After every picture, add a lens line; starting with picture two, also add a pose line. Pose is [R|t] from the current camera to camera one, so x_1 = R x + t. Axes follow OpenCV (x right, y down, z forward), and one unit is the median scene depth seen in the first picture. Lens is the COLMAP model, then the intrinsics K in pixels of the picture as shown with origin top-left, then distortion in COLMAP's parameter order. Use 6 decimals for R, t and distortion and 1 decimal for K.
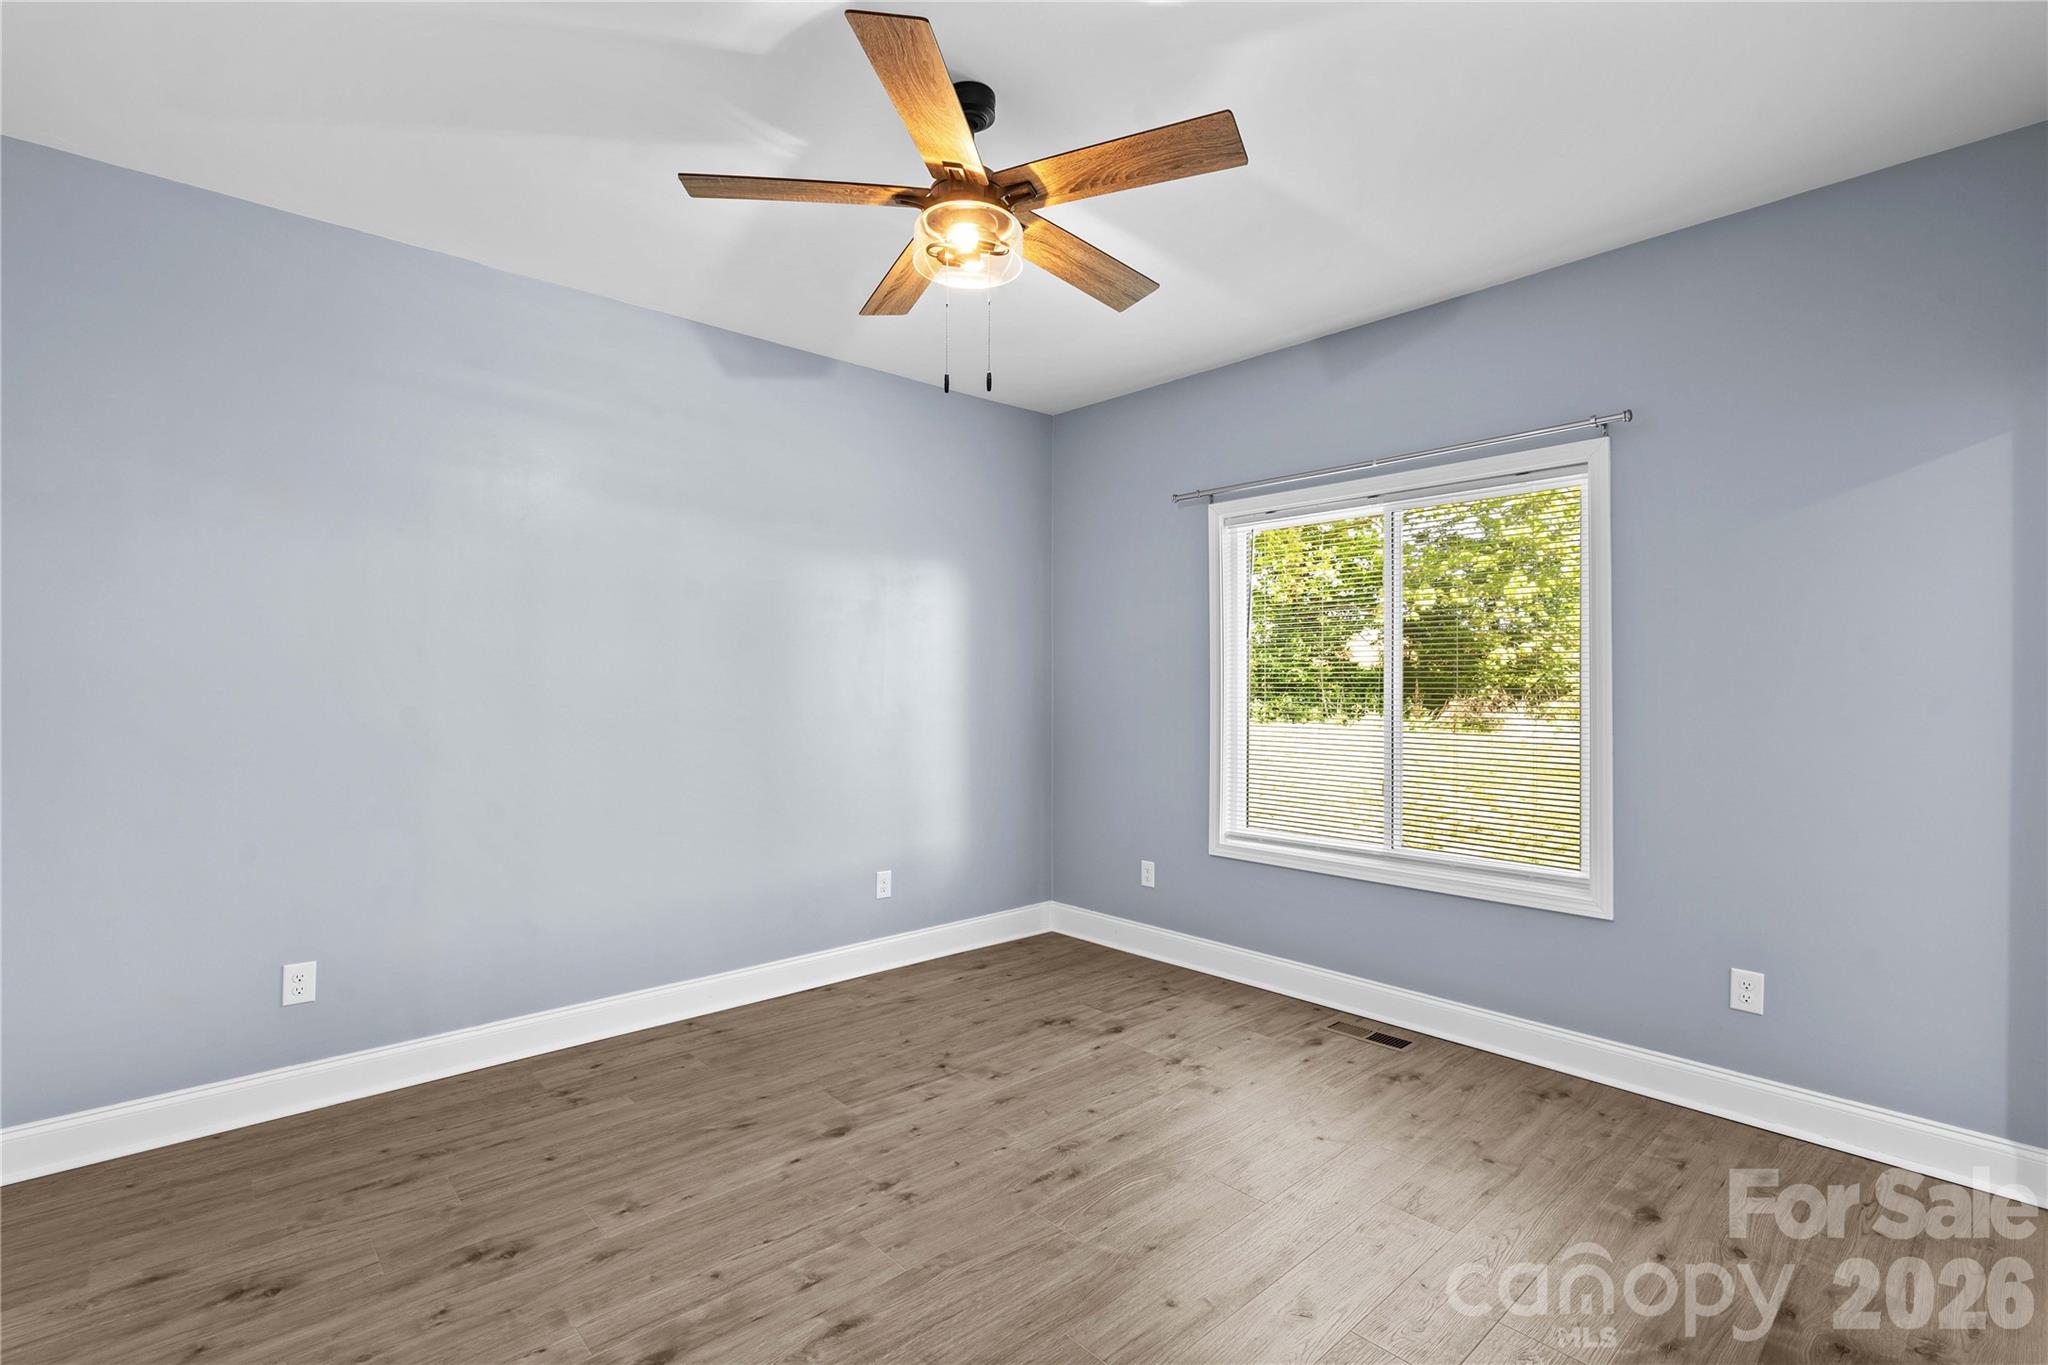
lens RADIAL K [[944.6, 0, 1042.7], [0, 944.6, 678.2], [0, 0, 1]] dist [-0.008050, 0.004854]
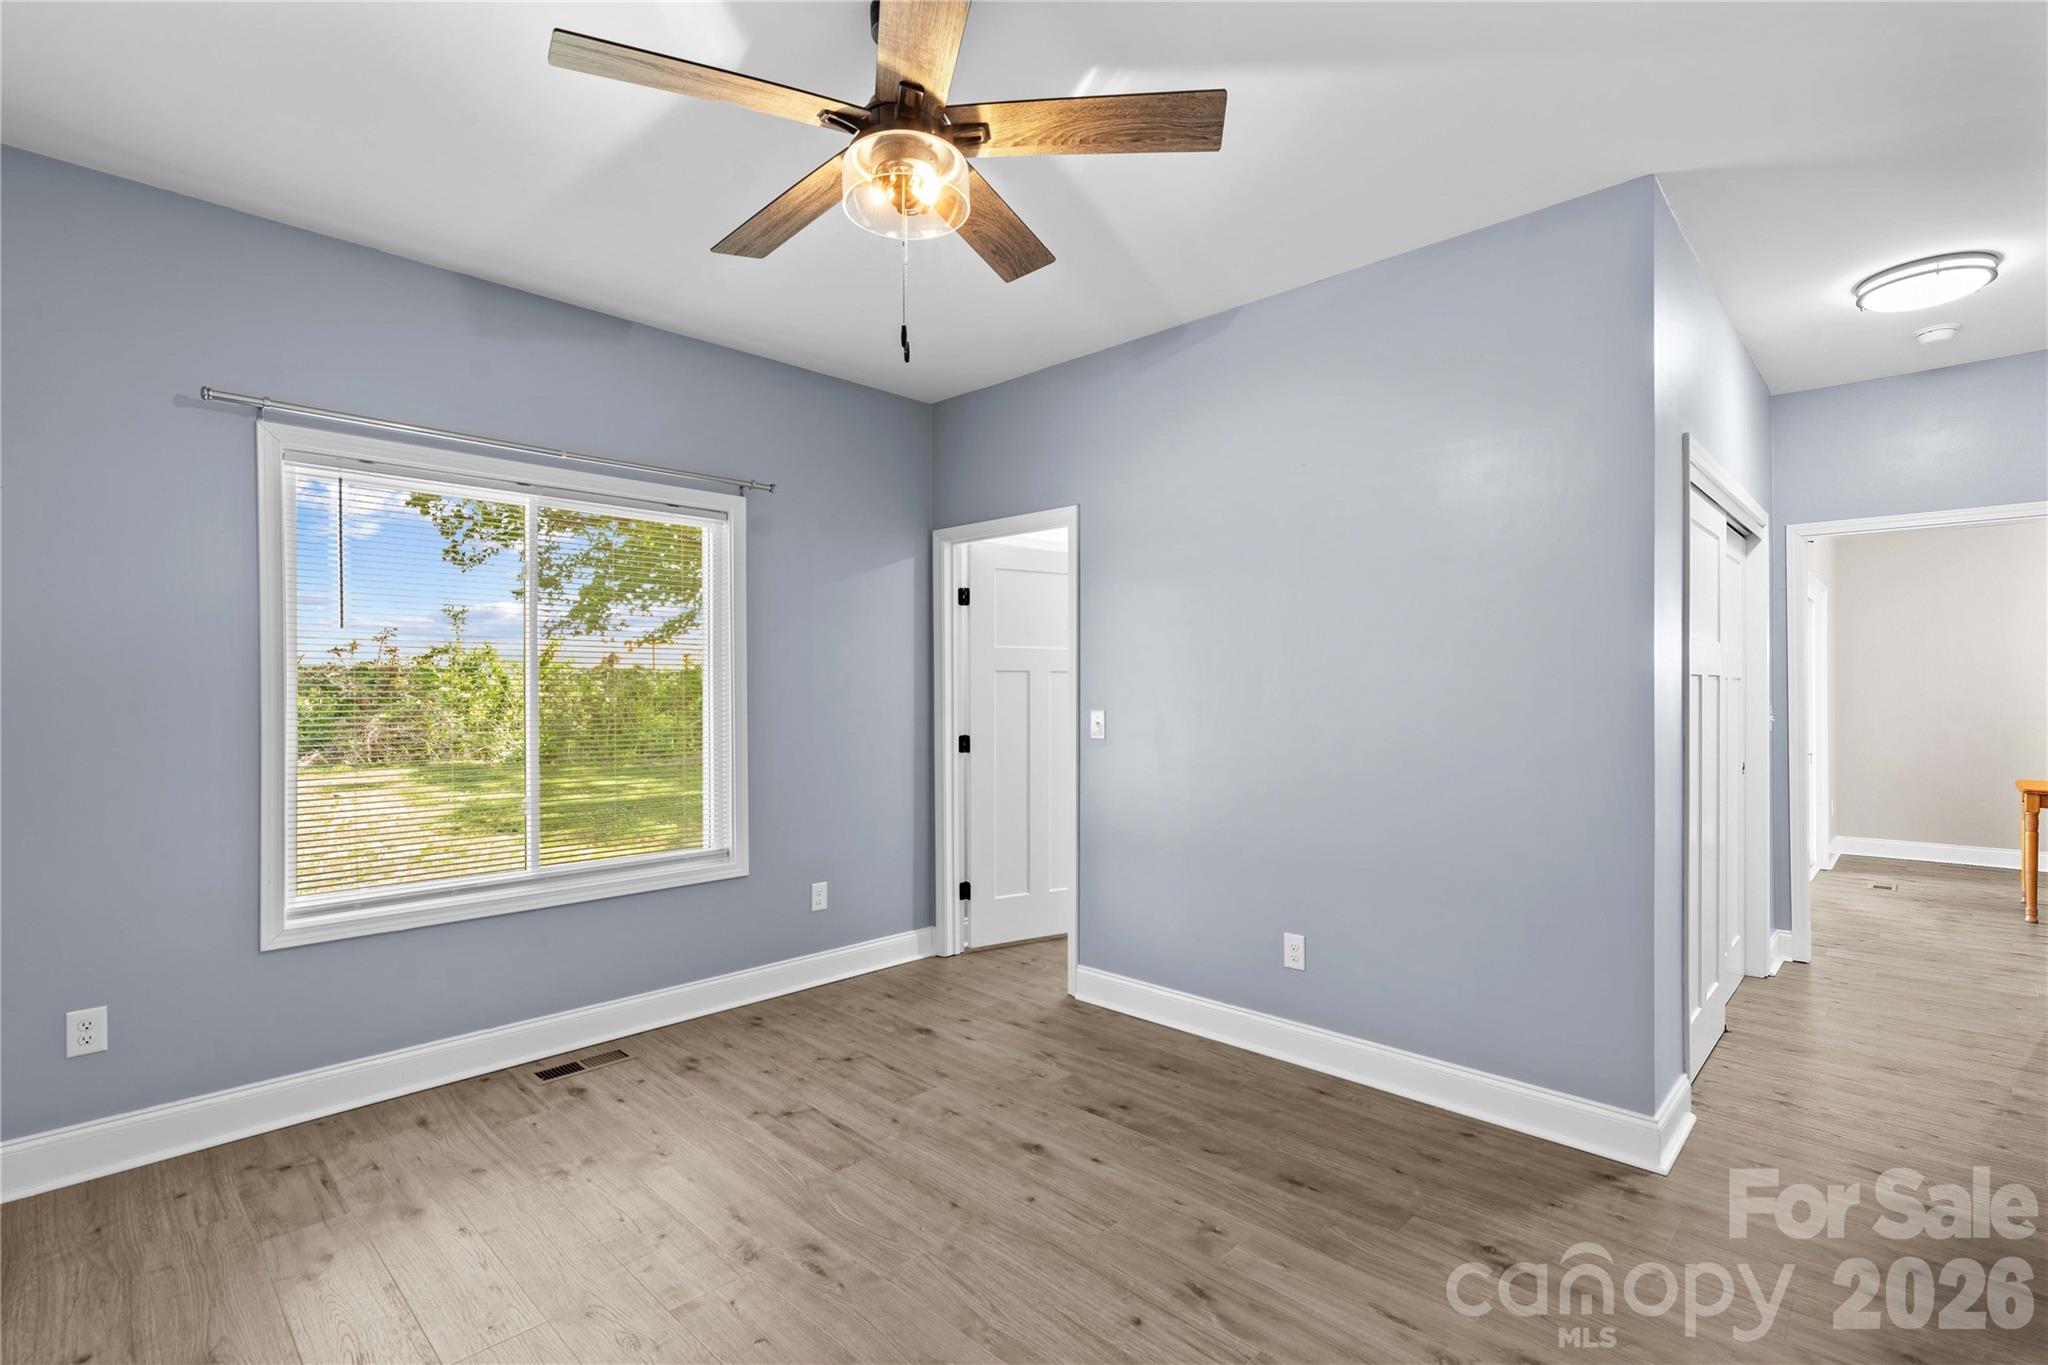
lens RADIAL K [[944.6, 0, 1030.0], [0, 944.6, 687.5], [0, 0, 1]] dist [-0.008050, 0.004854]
pose [[-0.050261, -0.006925, 0.998712, -0.665977], [-0.008464, 0.999943, 0.006508, -0.010647], [-0.998700, -0.008126, -0.050317, 0.649076]]
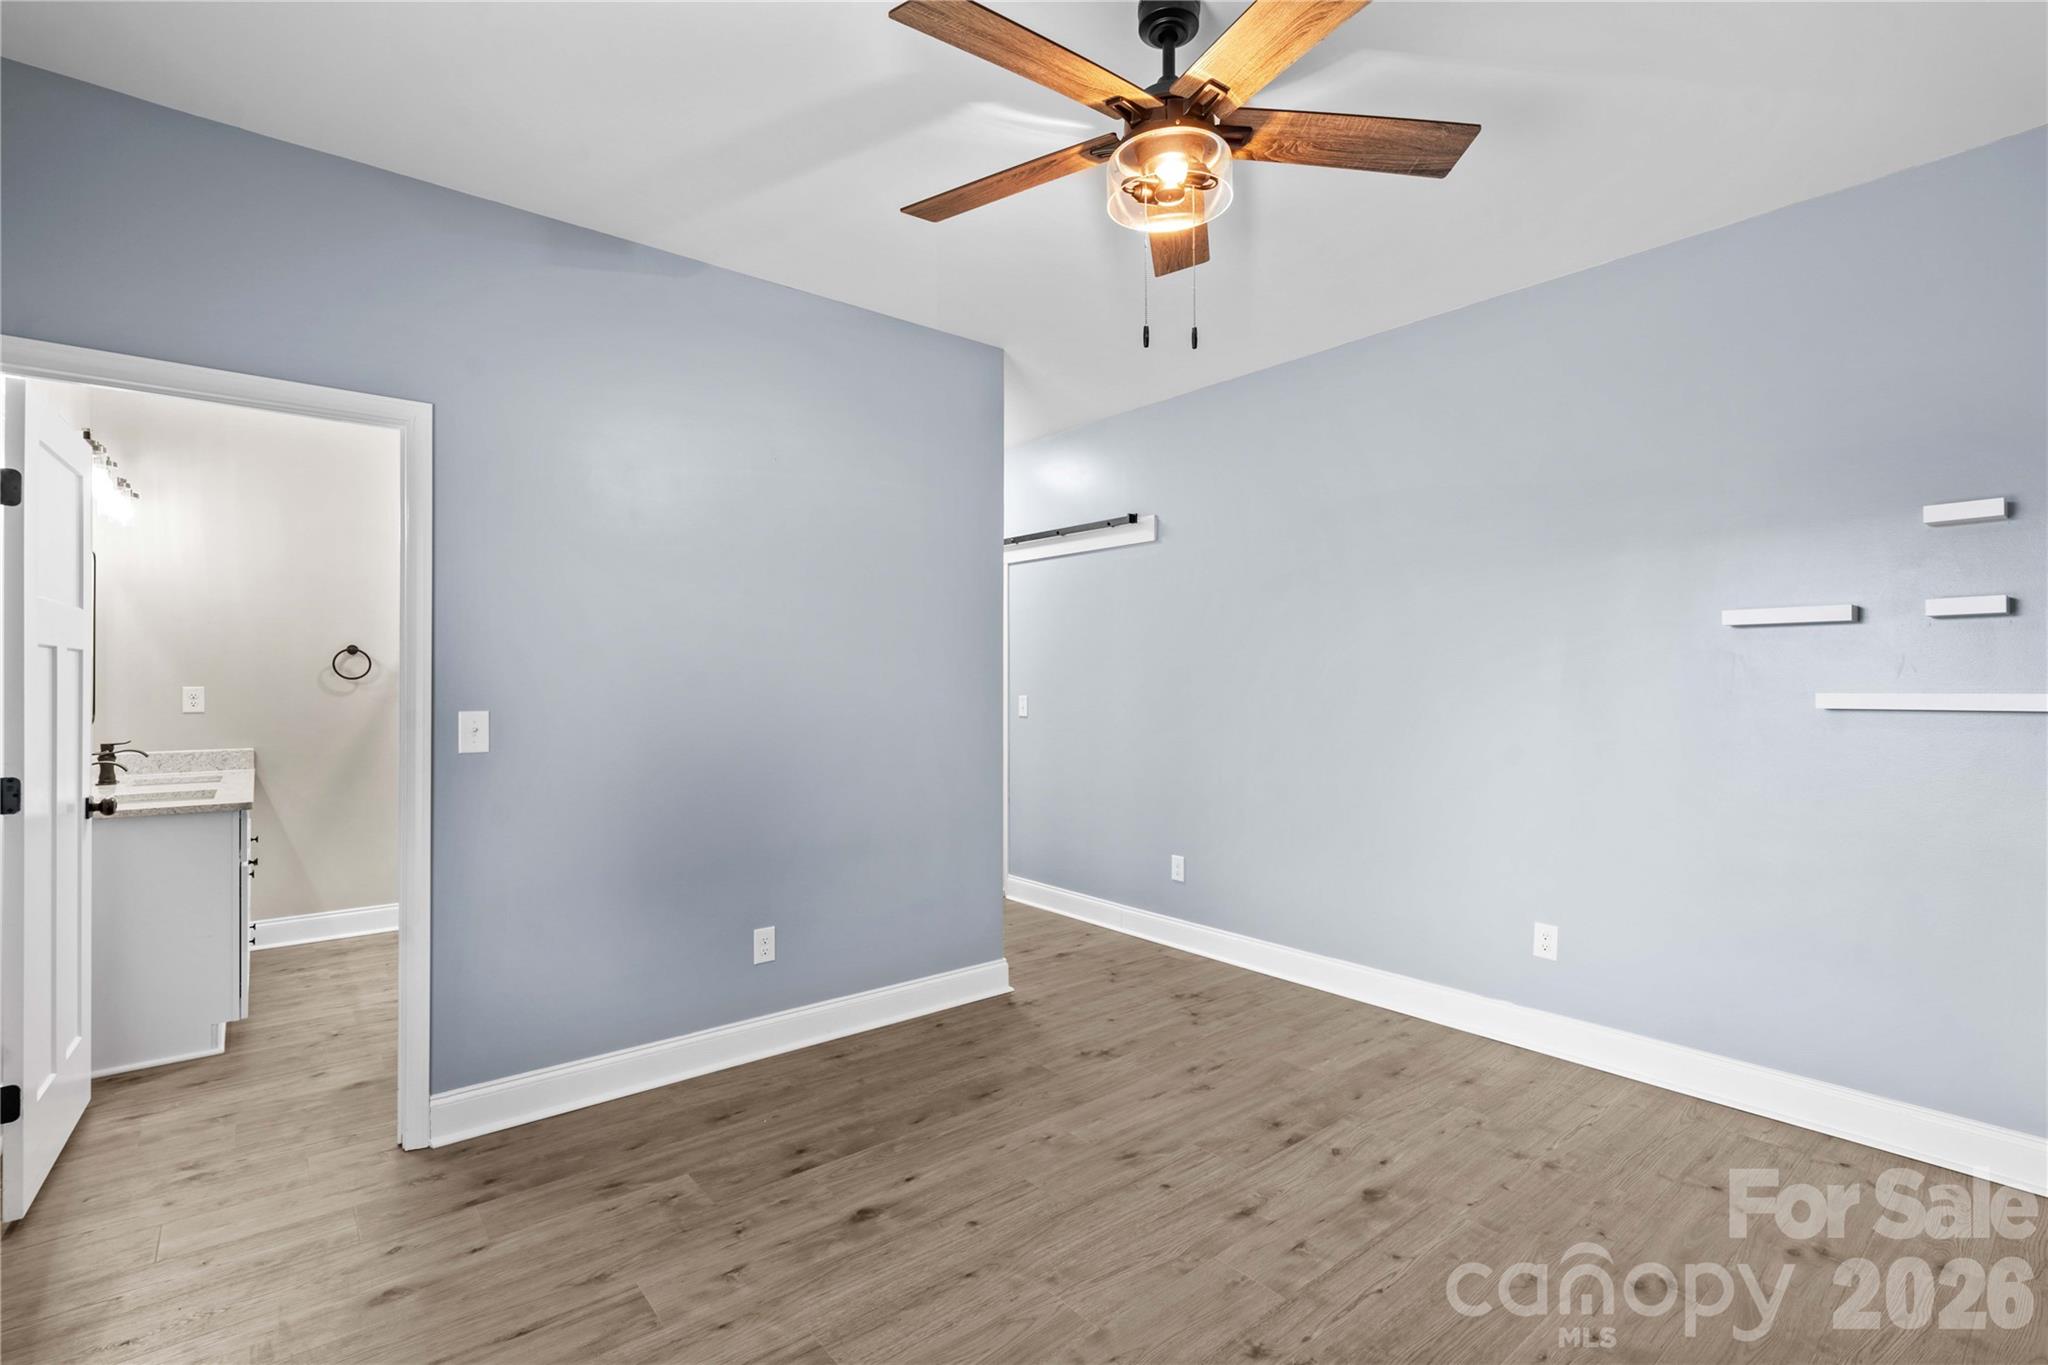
lens RADIAL K [[944.6, 0, 1026.8], [0, 944.6, 677.3], [0, 0, 1]] dist [-0.008050, 0.004854]
pose [[-0.997796, -0.002993, 0.066292, -0.003323], [-0.003707, 0.999936, -0.010658, 0.001795], [-0.066255, -0.010881, -0.997743, 1.312095]]
